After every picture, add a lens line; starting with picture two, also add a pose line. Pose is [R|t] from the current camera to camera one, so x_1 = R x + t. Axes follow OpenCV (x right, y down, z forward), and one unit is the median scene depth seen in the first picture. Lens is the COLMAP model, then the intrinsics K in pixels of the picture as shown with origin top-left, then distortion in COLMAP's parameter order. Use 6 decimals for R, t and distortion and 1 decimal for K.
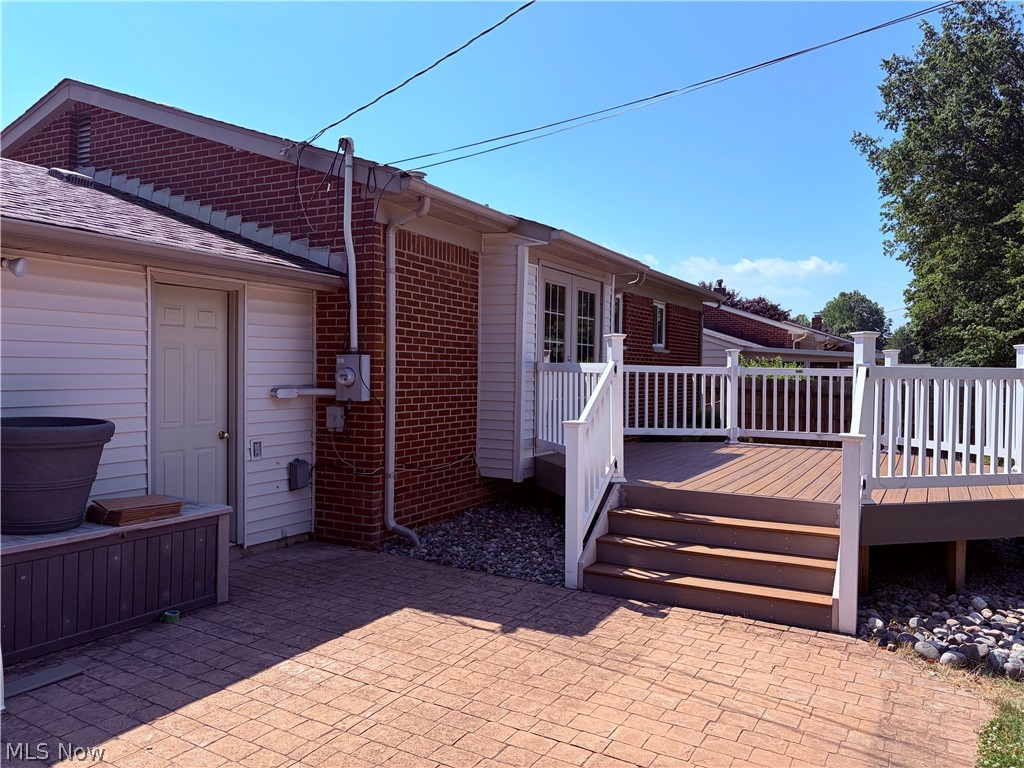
lens RADIAL K [[781.4, 0, 517.3], [0, 781.4, 381.0], [0, 0, 1]] dist [0.048593, -0.020160]
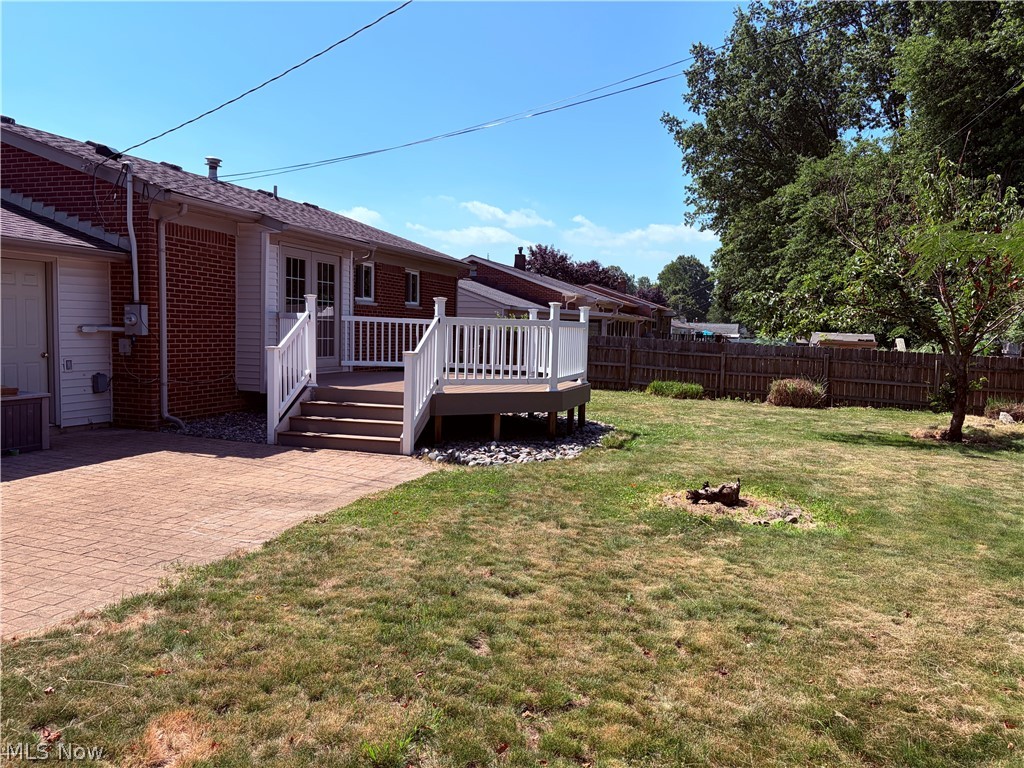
lens RADIAL K [[781.4, 0, 504.7], [0, 781.4, 382.3], [0, 0, 1]] dist [0.048593, -0.020160]
pose [[0.986844, -0.001753, 0.161663, 0.243473], [-0.007362, 0.998417, 0.055769, 0.025672], [-0.161505, -0.056226, 0.985269, -0.624383]]
